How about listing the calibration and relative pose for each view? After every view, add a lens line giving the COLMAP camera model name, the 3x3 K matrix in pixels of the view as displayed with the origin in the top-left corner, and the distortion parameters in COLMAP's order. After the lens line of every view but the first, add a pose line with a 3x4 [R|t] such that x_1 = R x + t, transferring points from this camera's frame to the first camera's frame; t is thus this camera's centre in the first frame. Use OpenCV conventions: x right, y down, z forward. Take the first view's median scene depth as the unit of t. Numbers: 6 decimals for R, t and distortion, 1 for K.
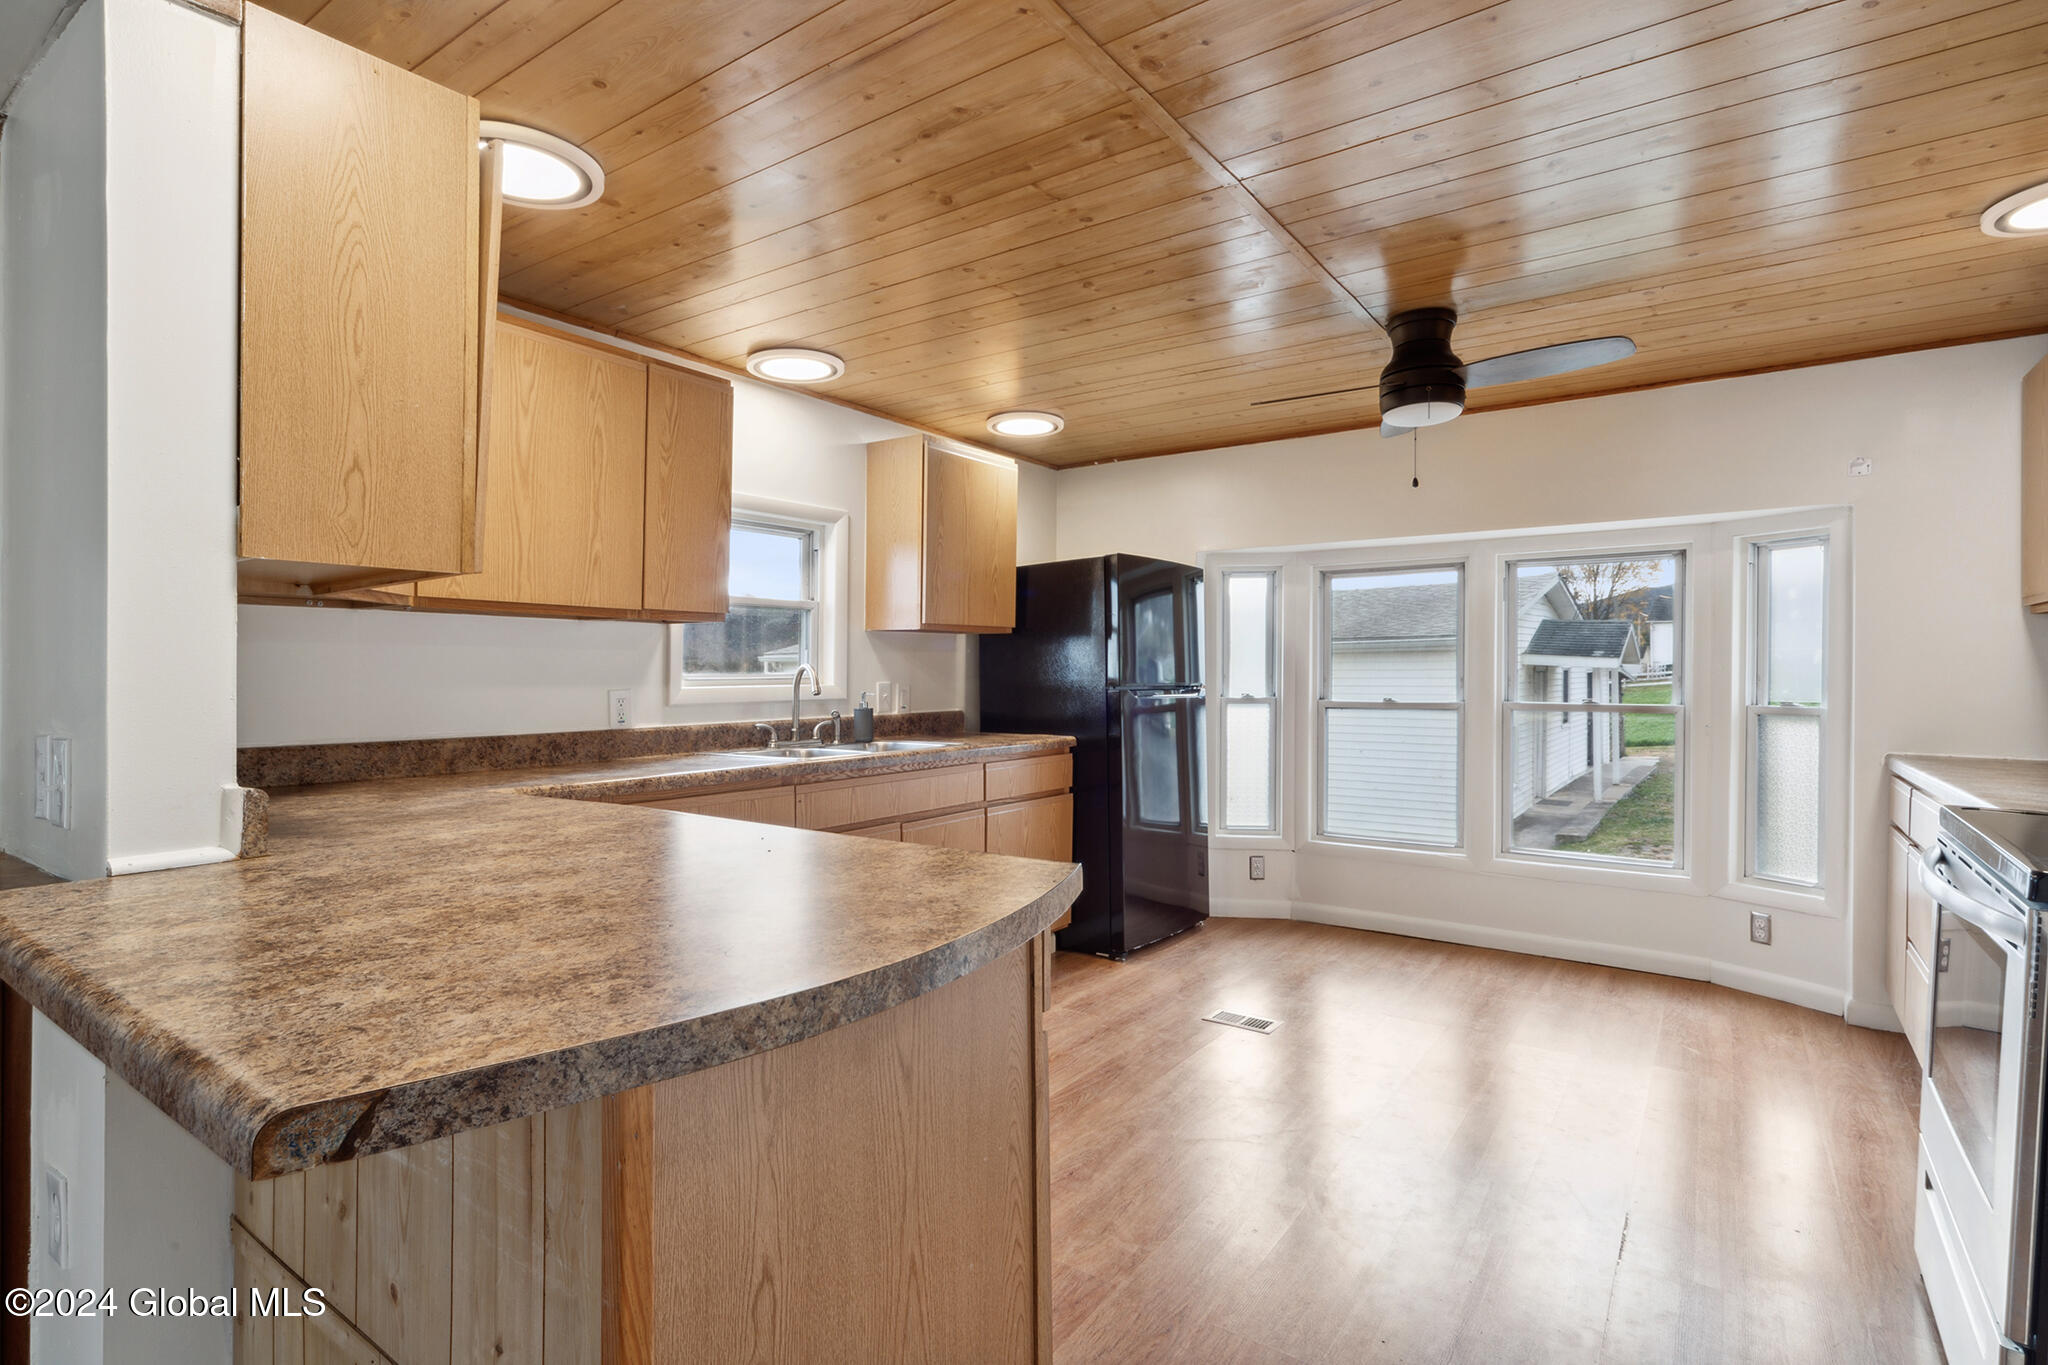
lens RADIAL K [[988.3, 0, 1029.0], [0, 988.3, 695.5], [0, 0, 1]] dist [0.005345, 0.000364]
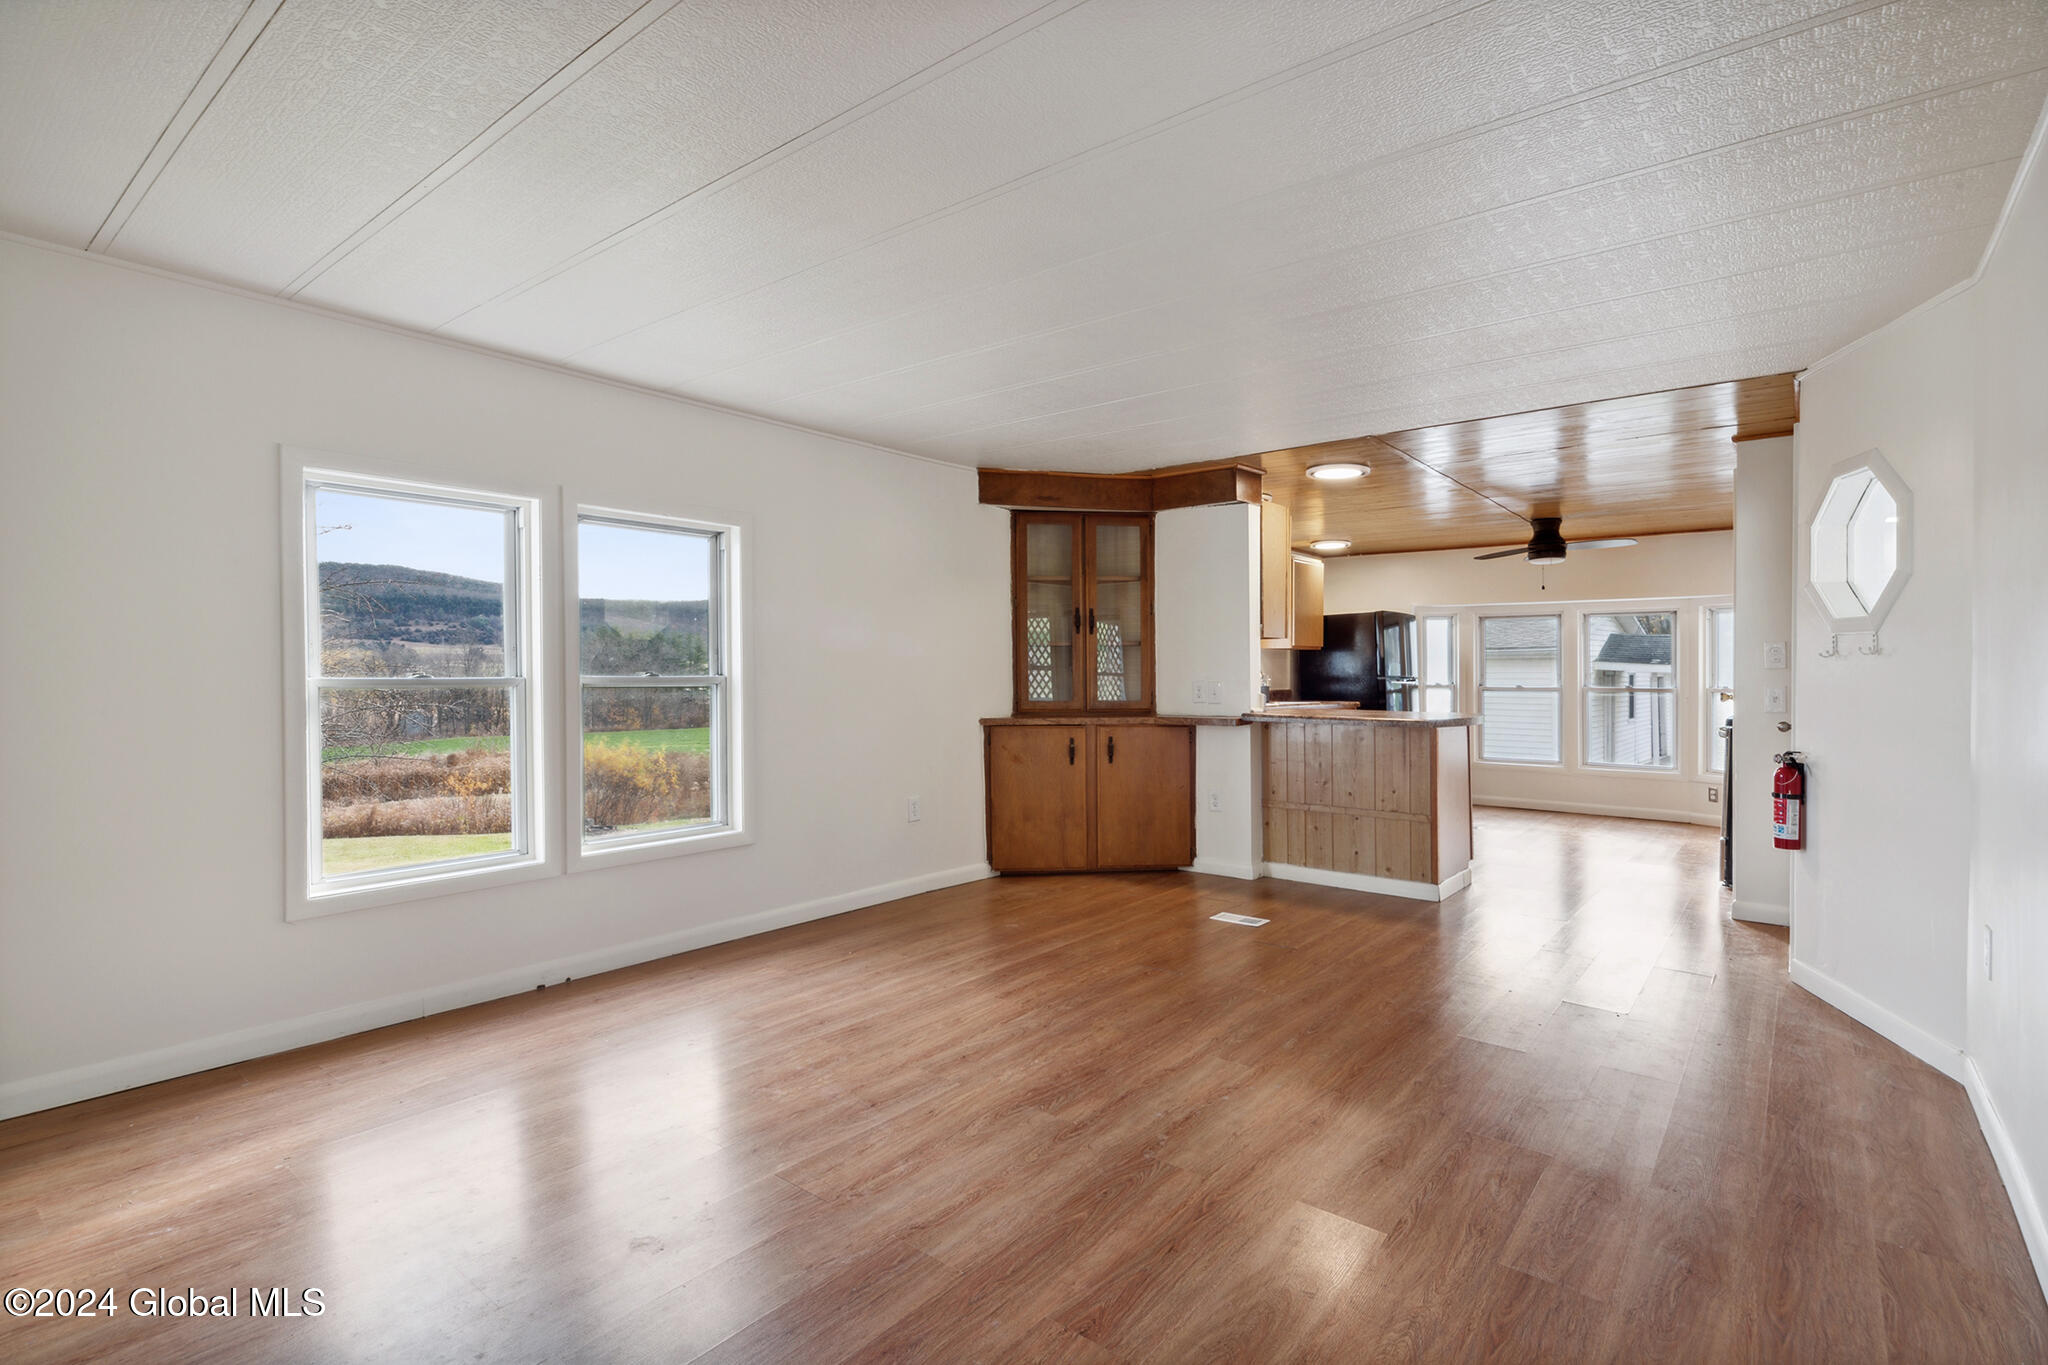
lens RADIAL K [[988.3, 0, 1015.6], [0, 988.3, 667.5], [0, 0, 1]] dist [0.005345, 0.000364]
pose [[0.997681, 0.008349, -0.067543, -0.457781], [-0.010401, 0.999493, -0.030079, 0.035128], [0.067258, 0.030712, 0.997263, -0.928858]]
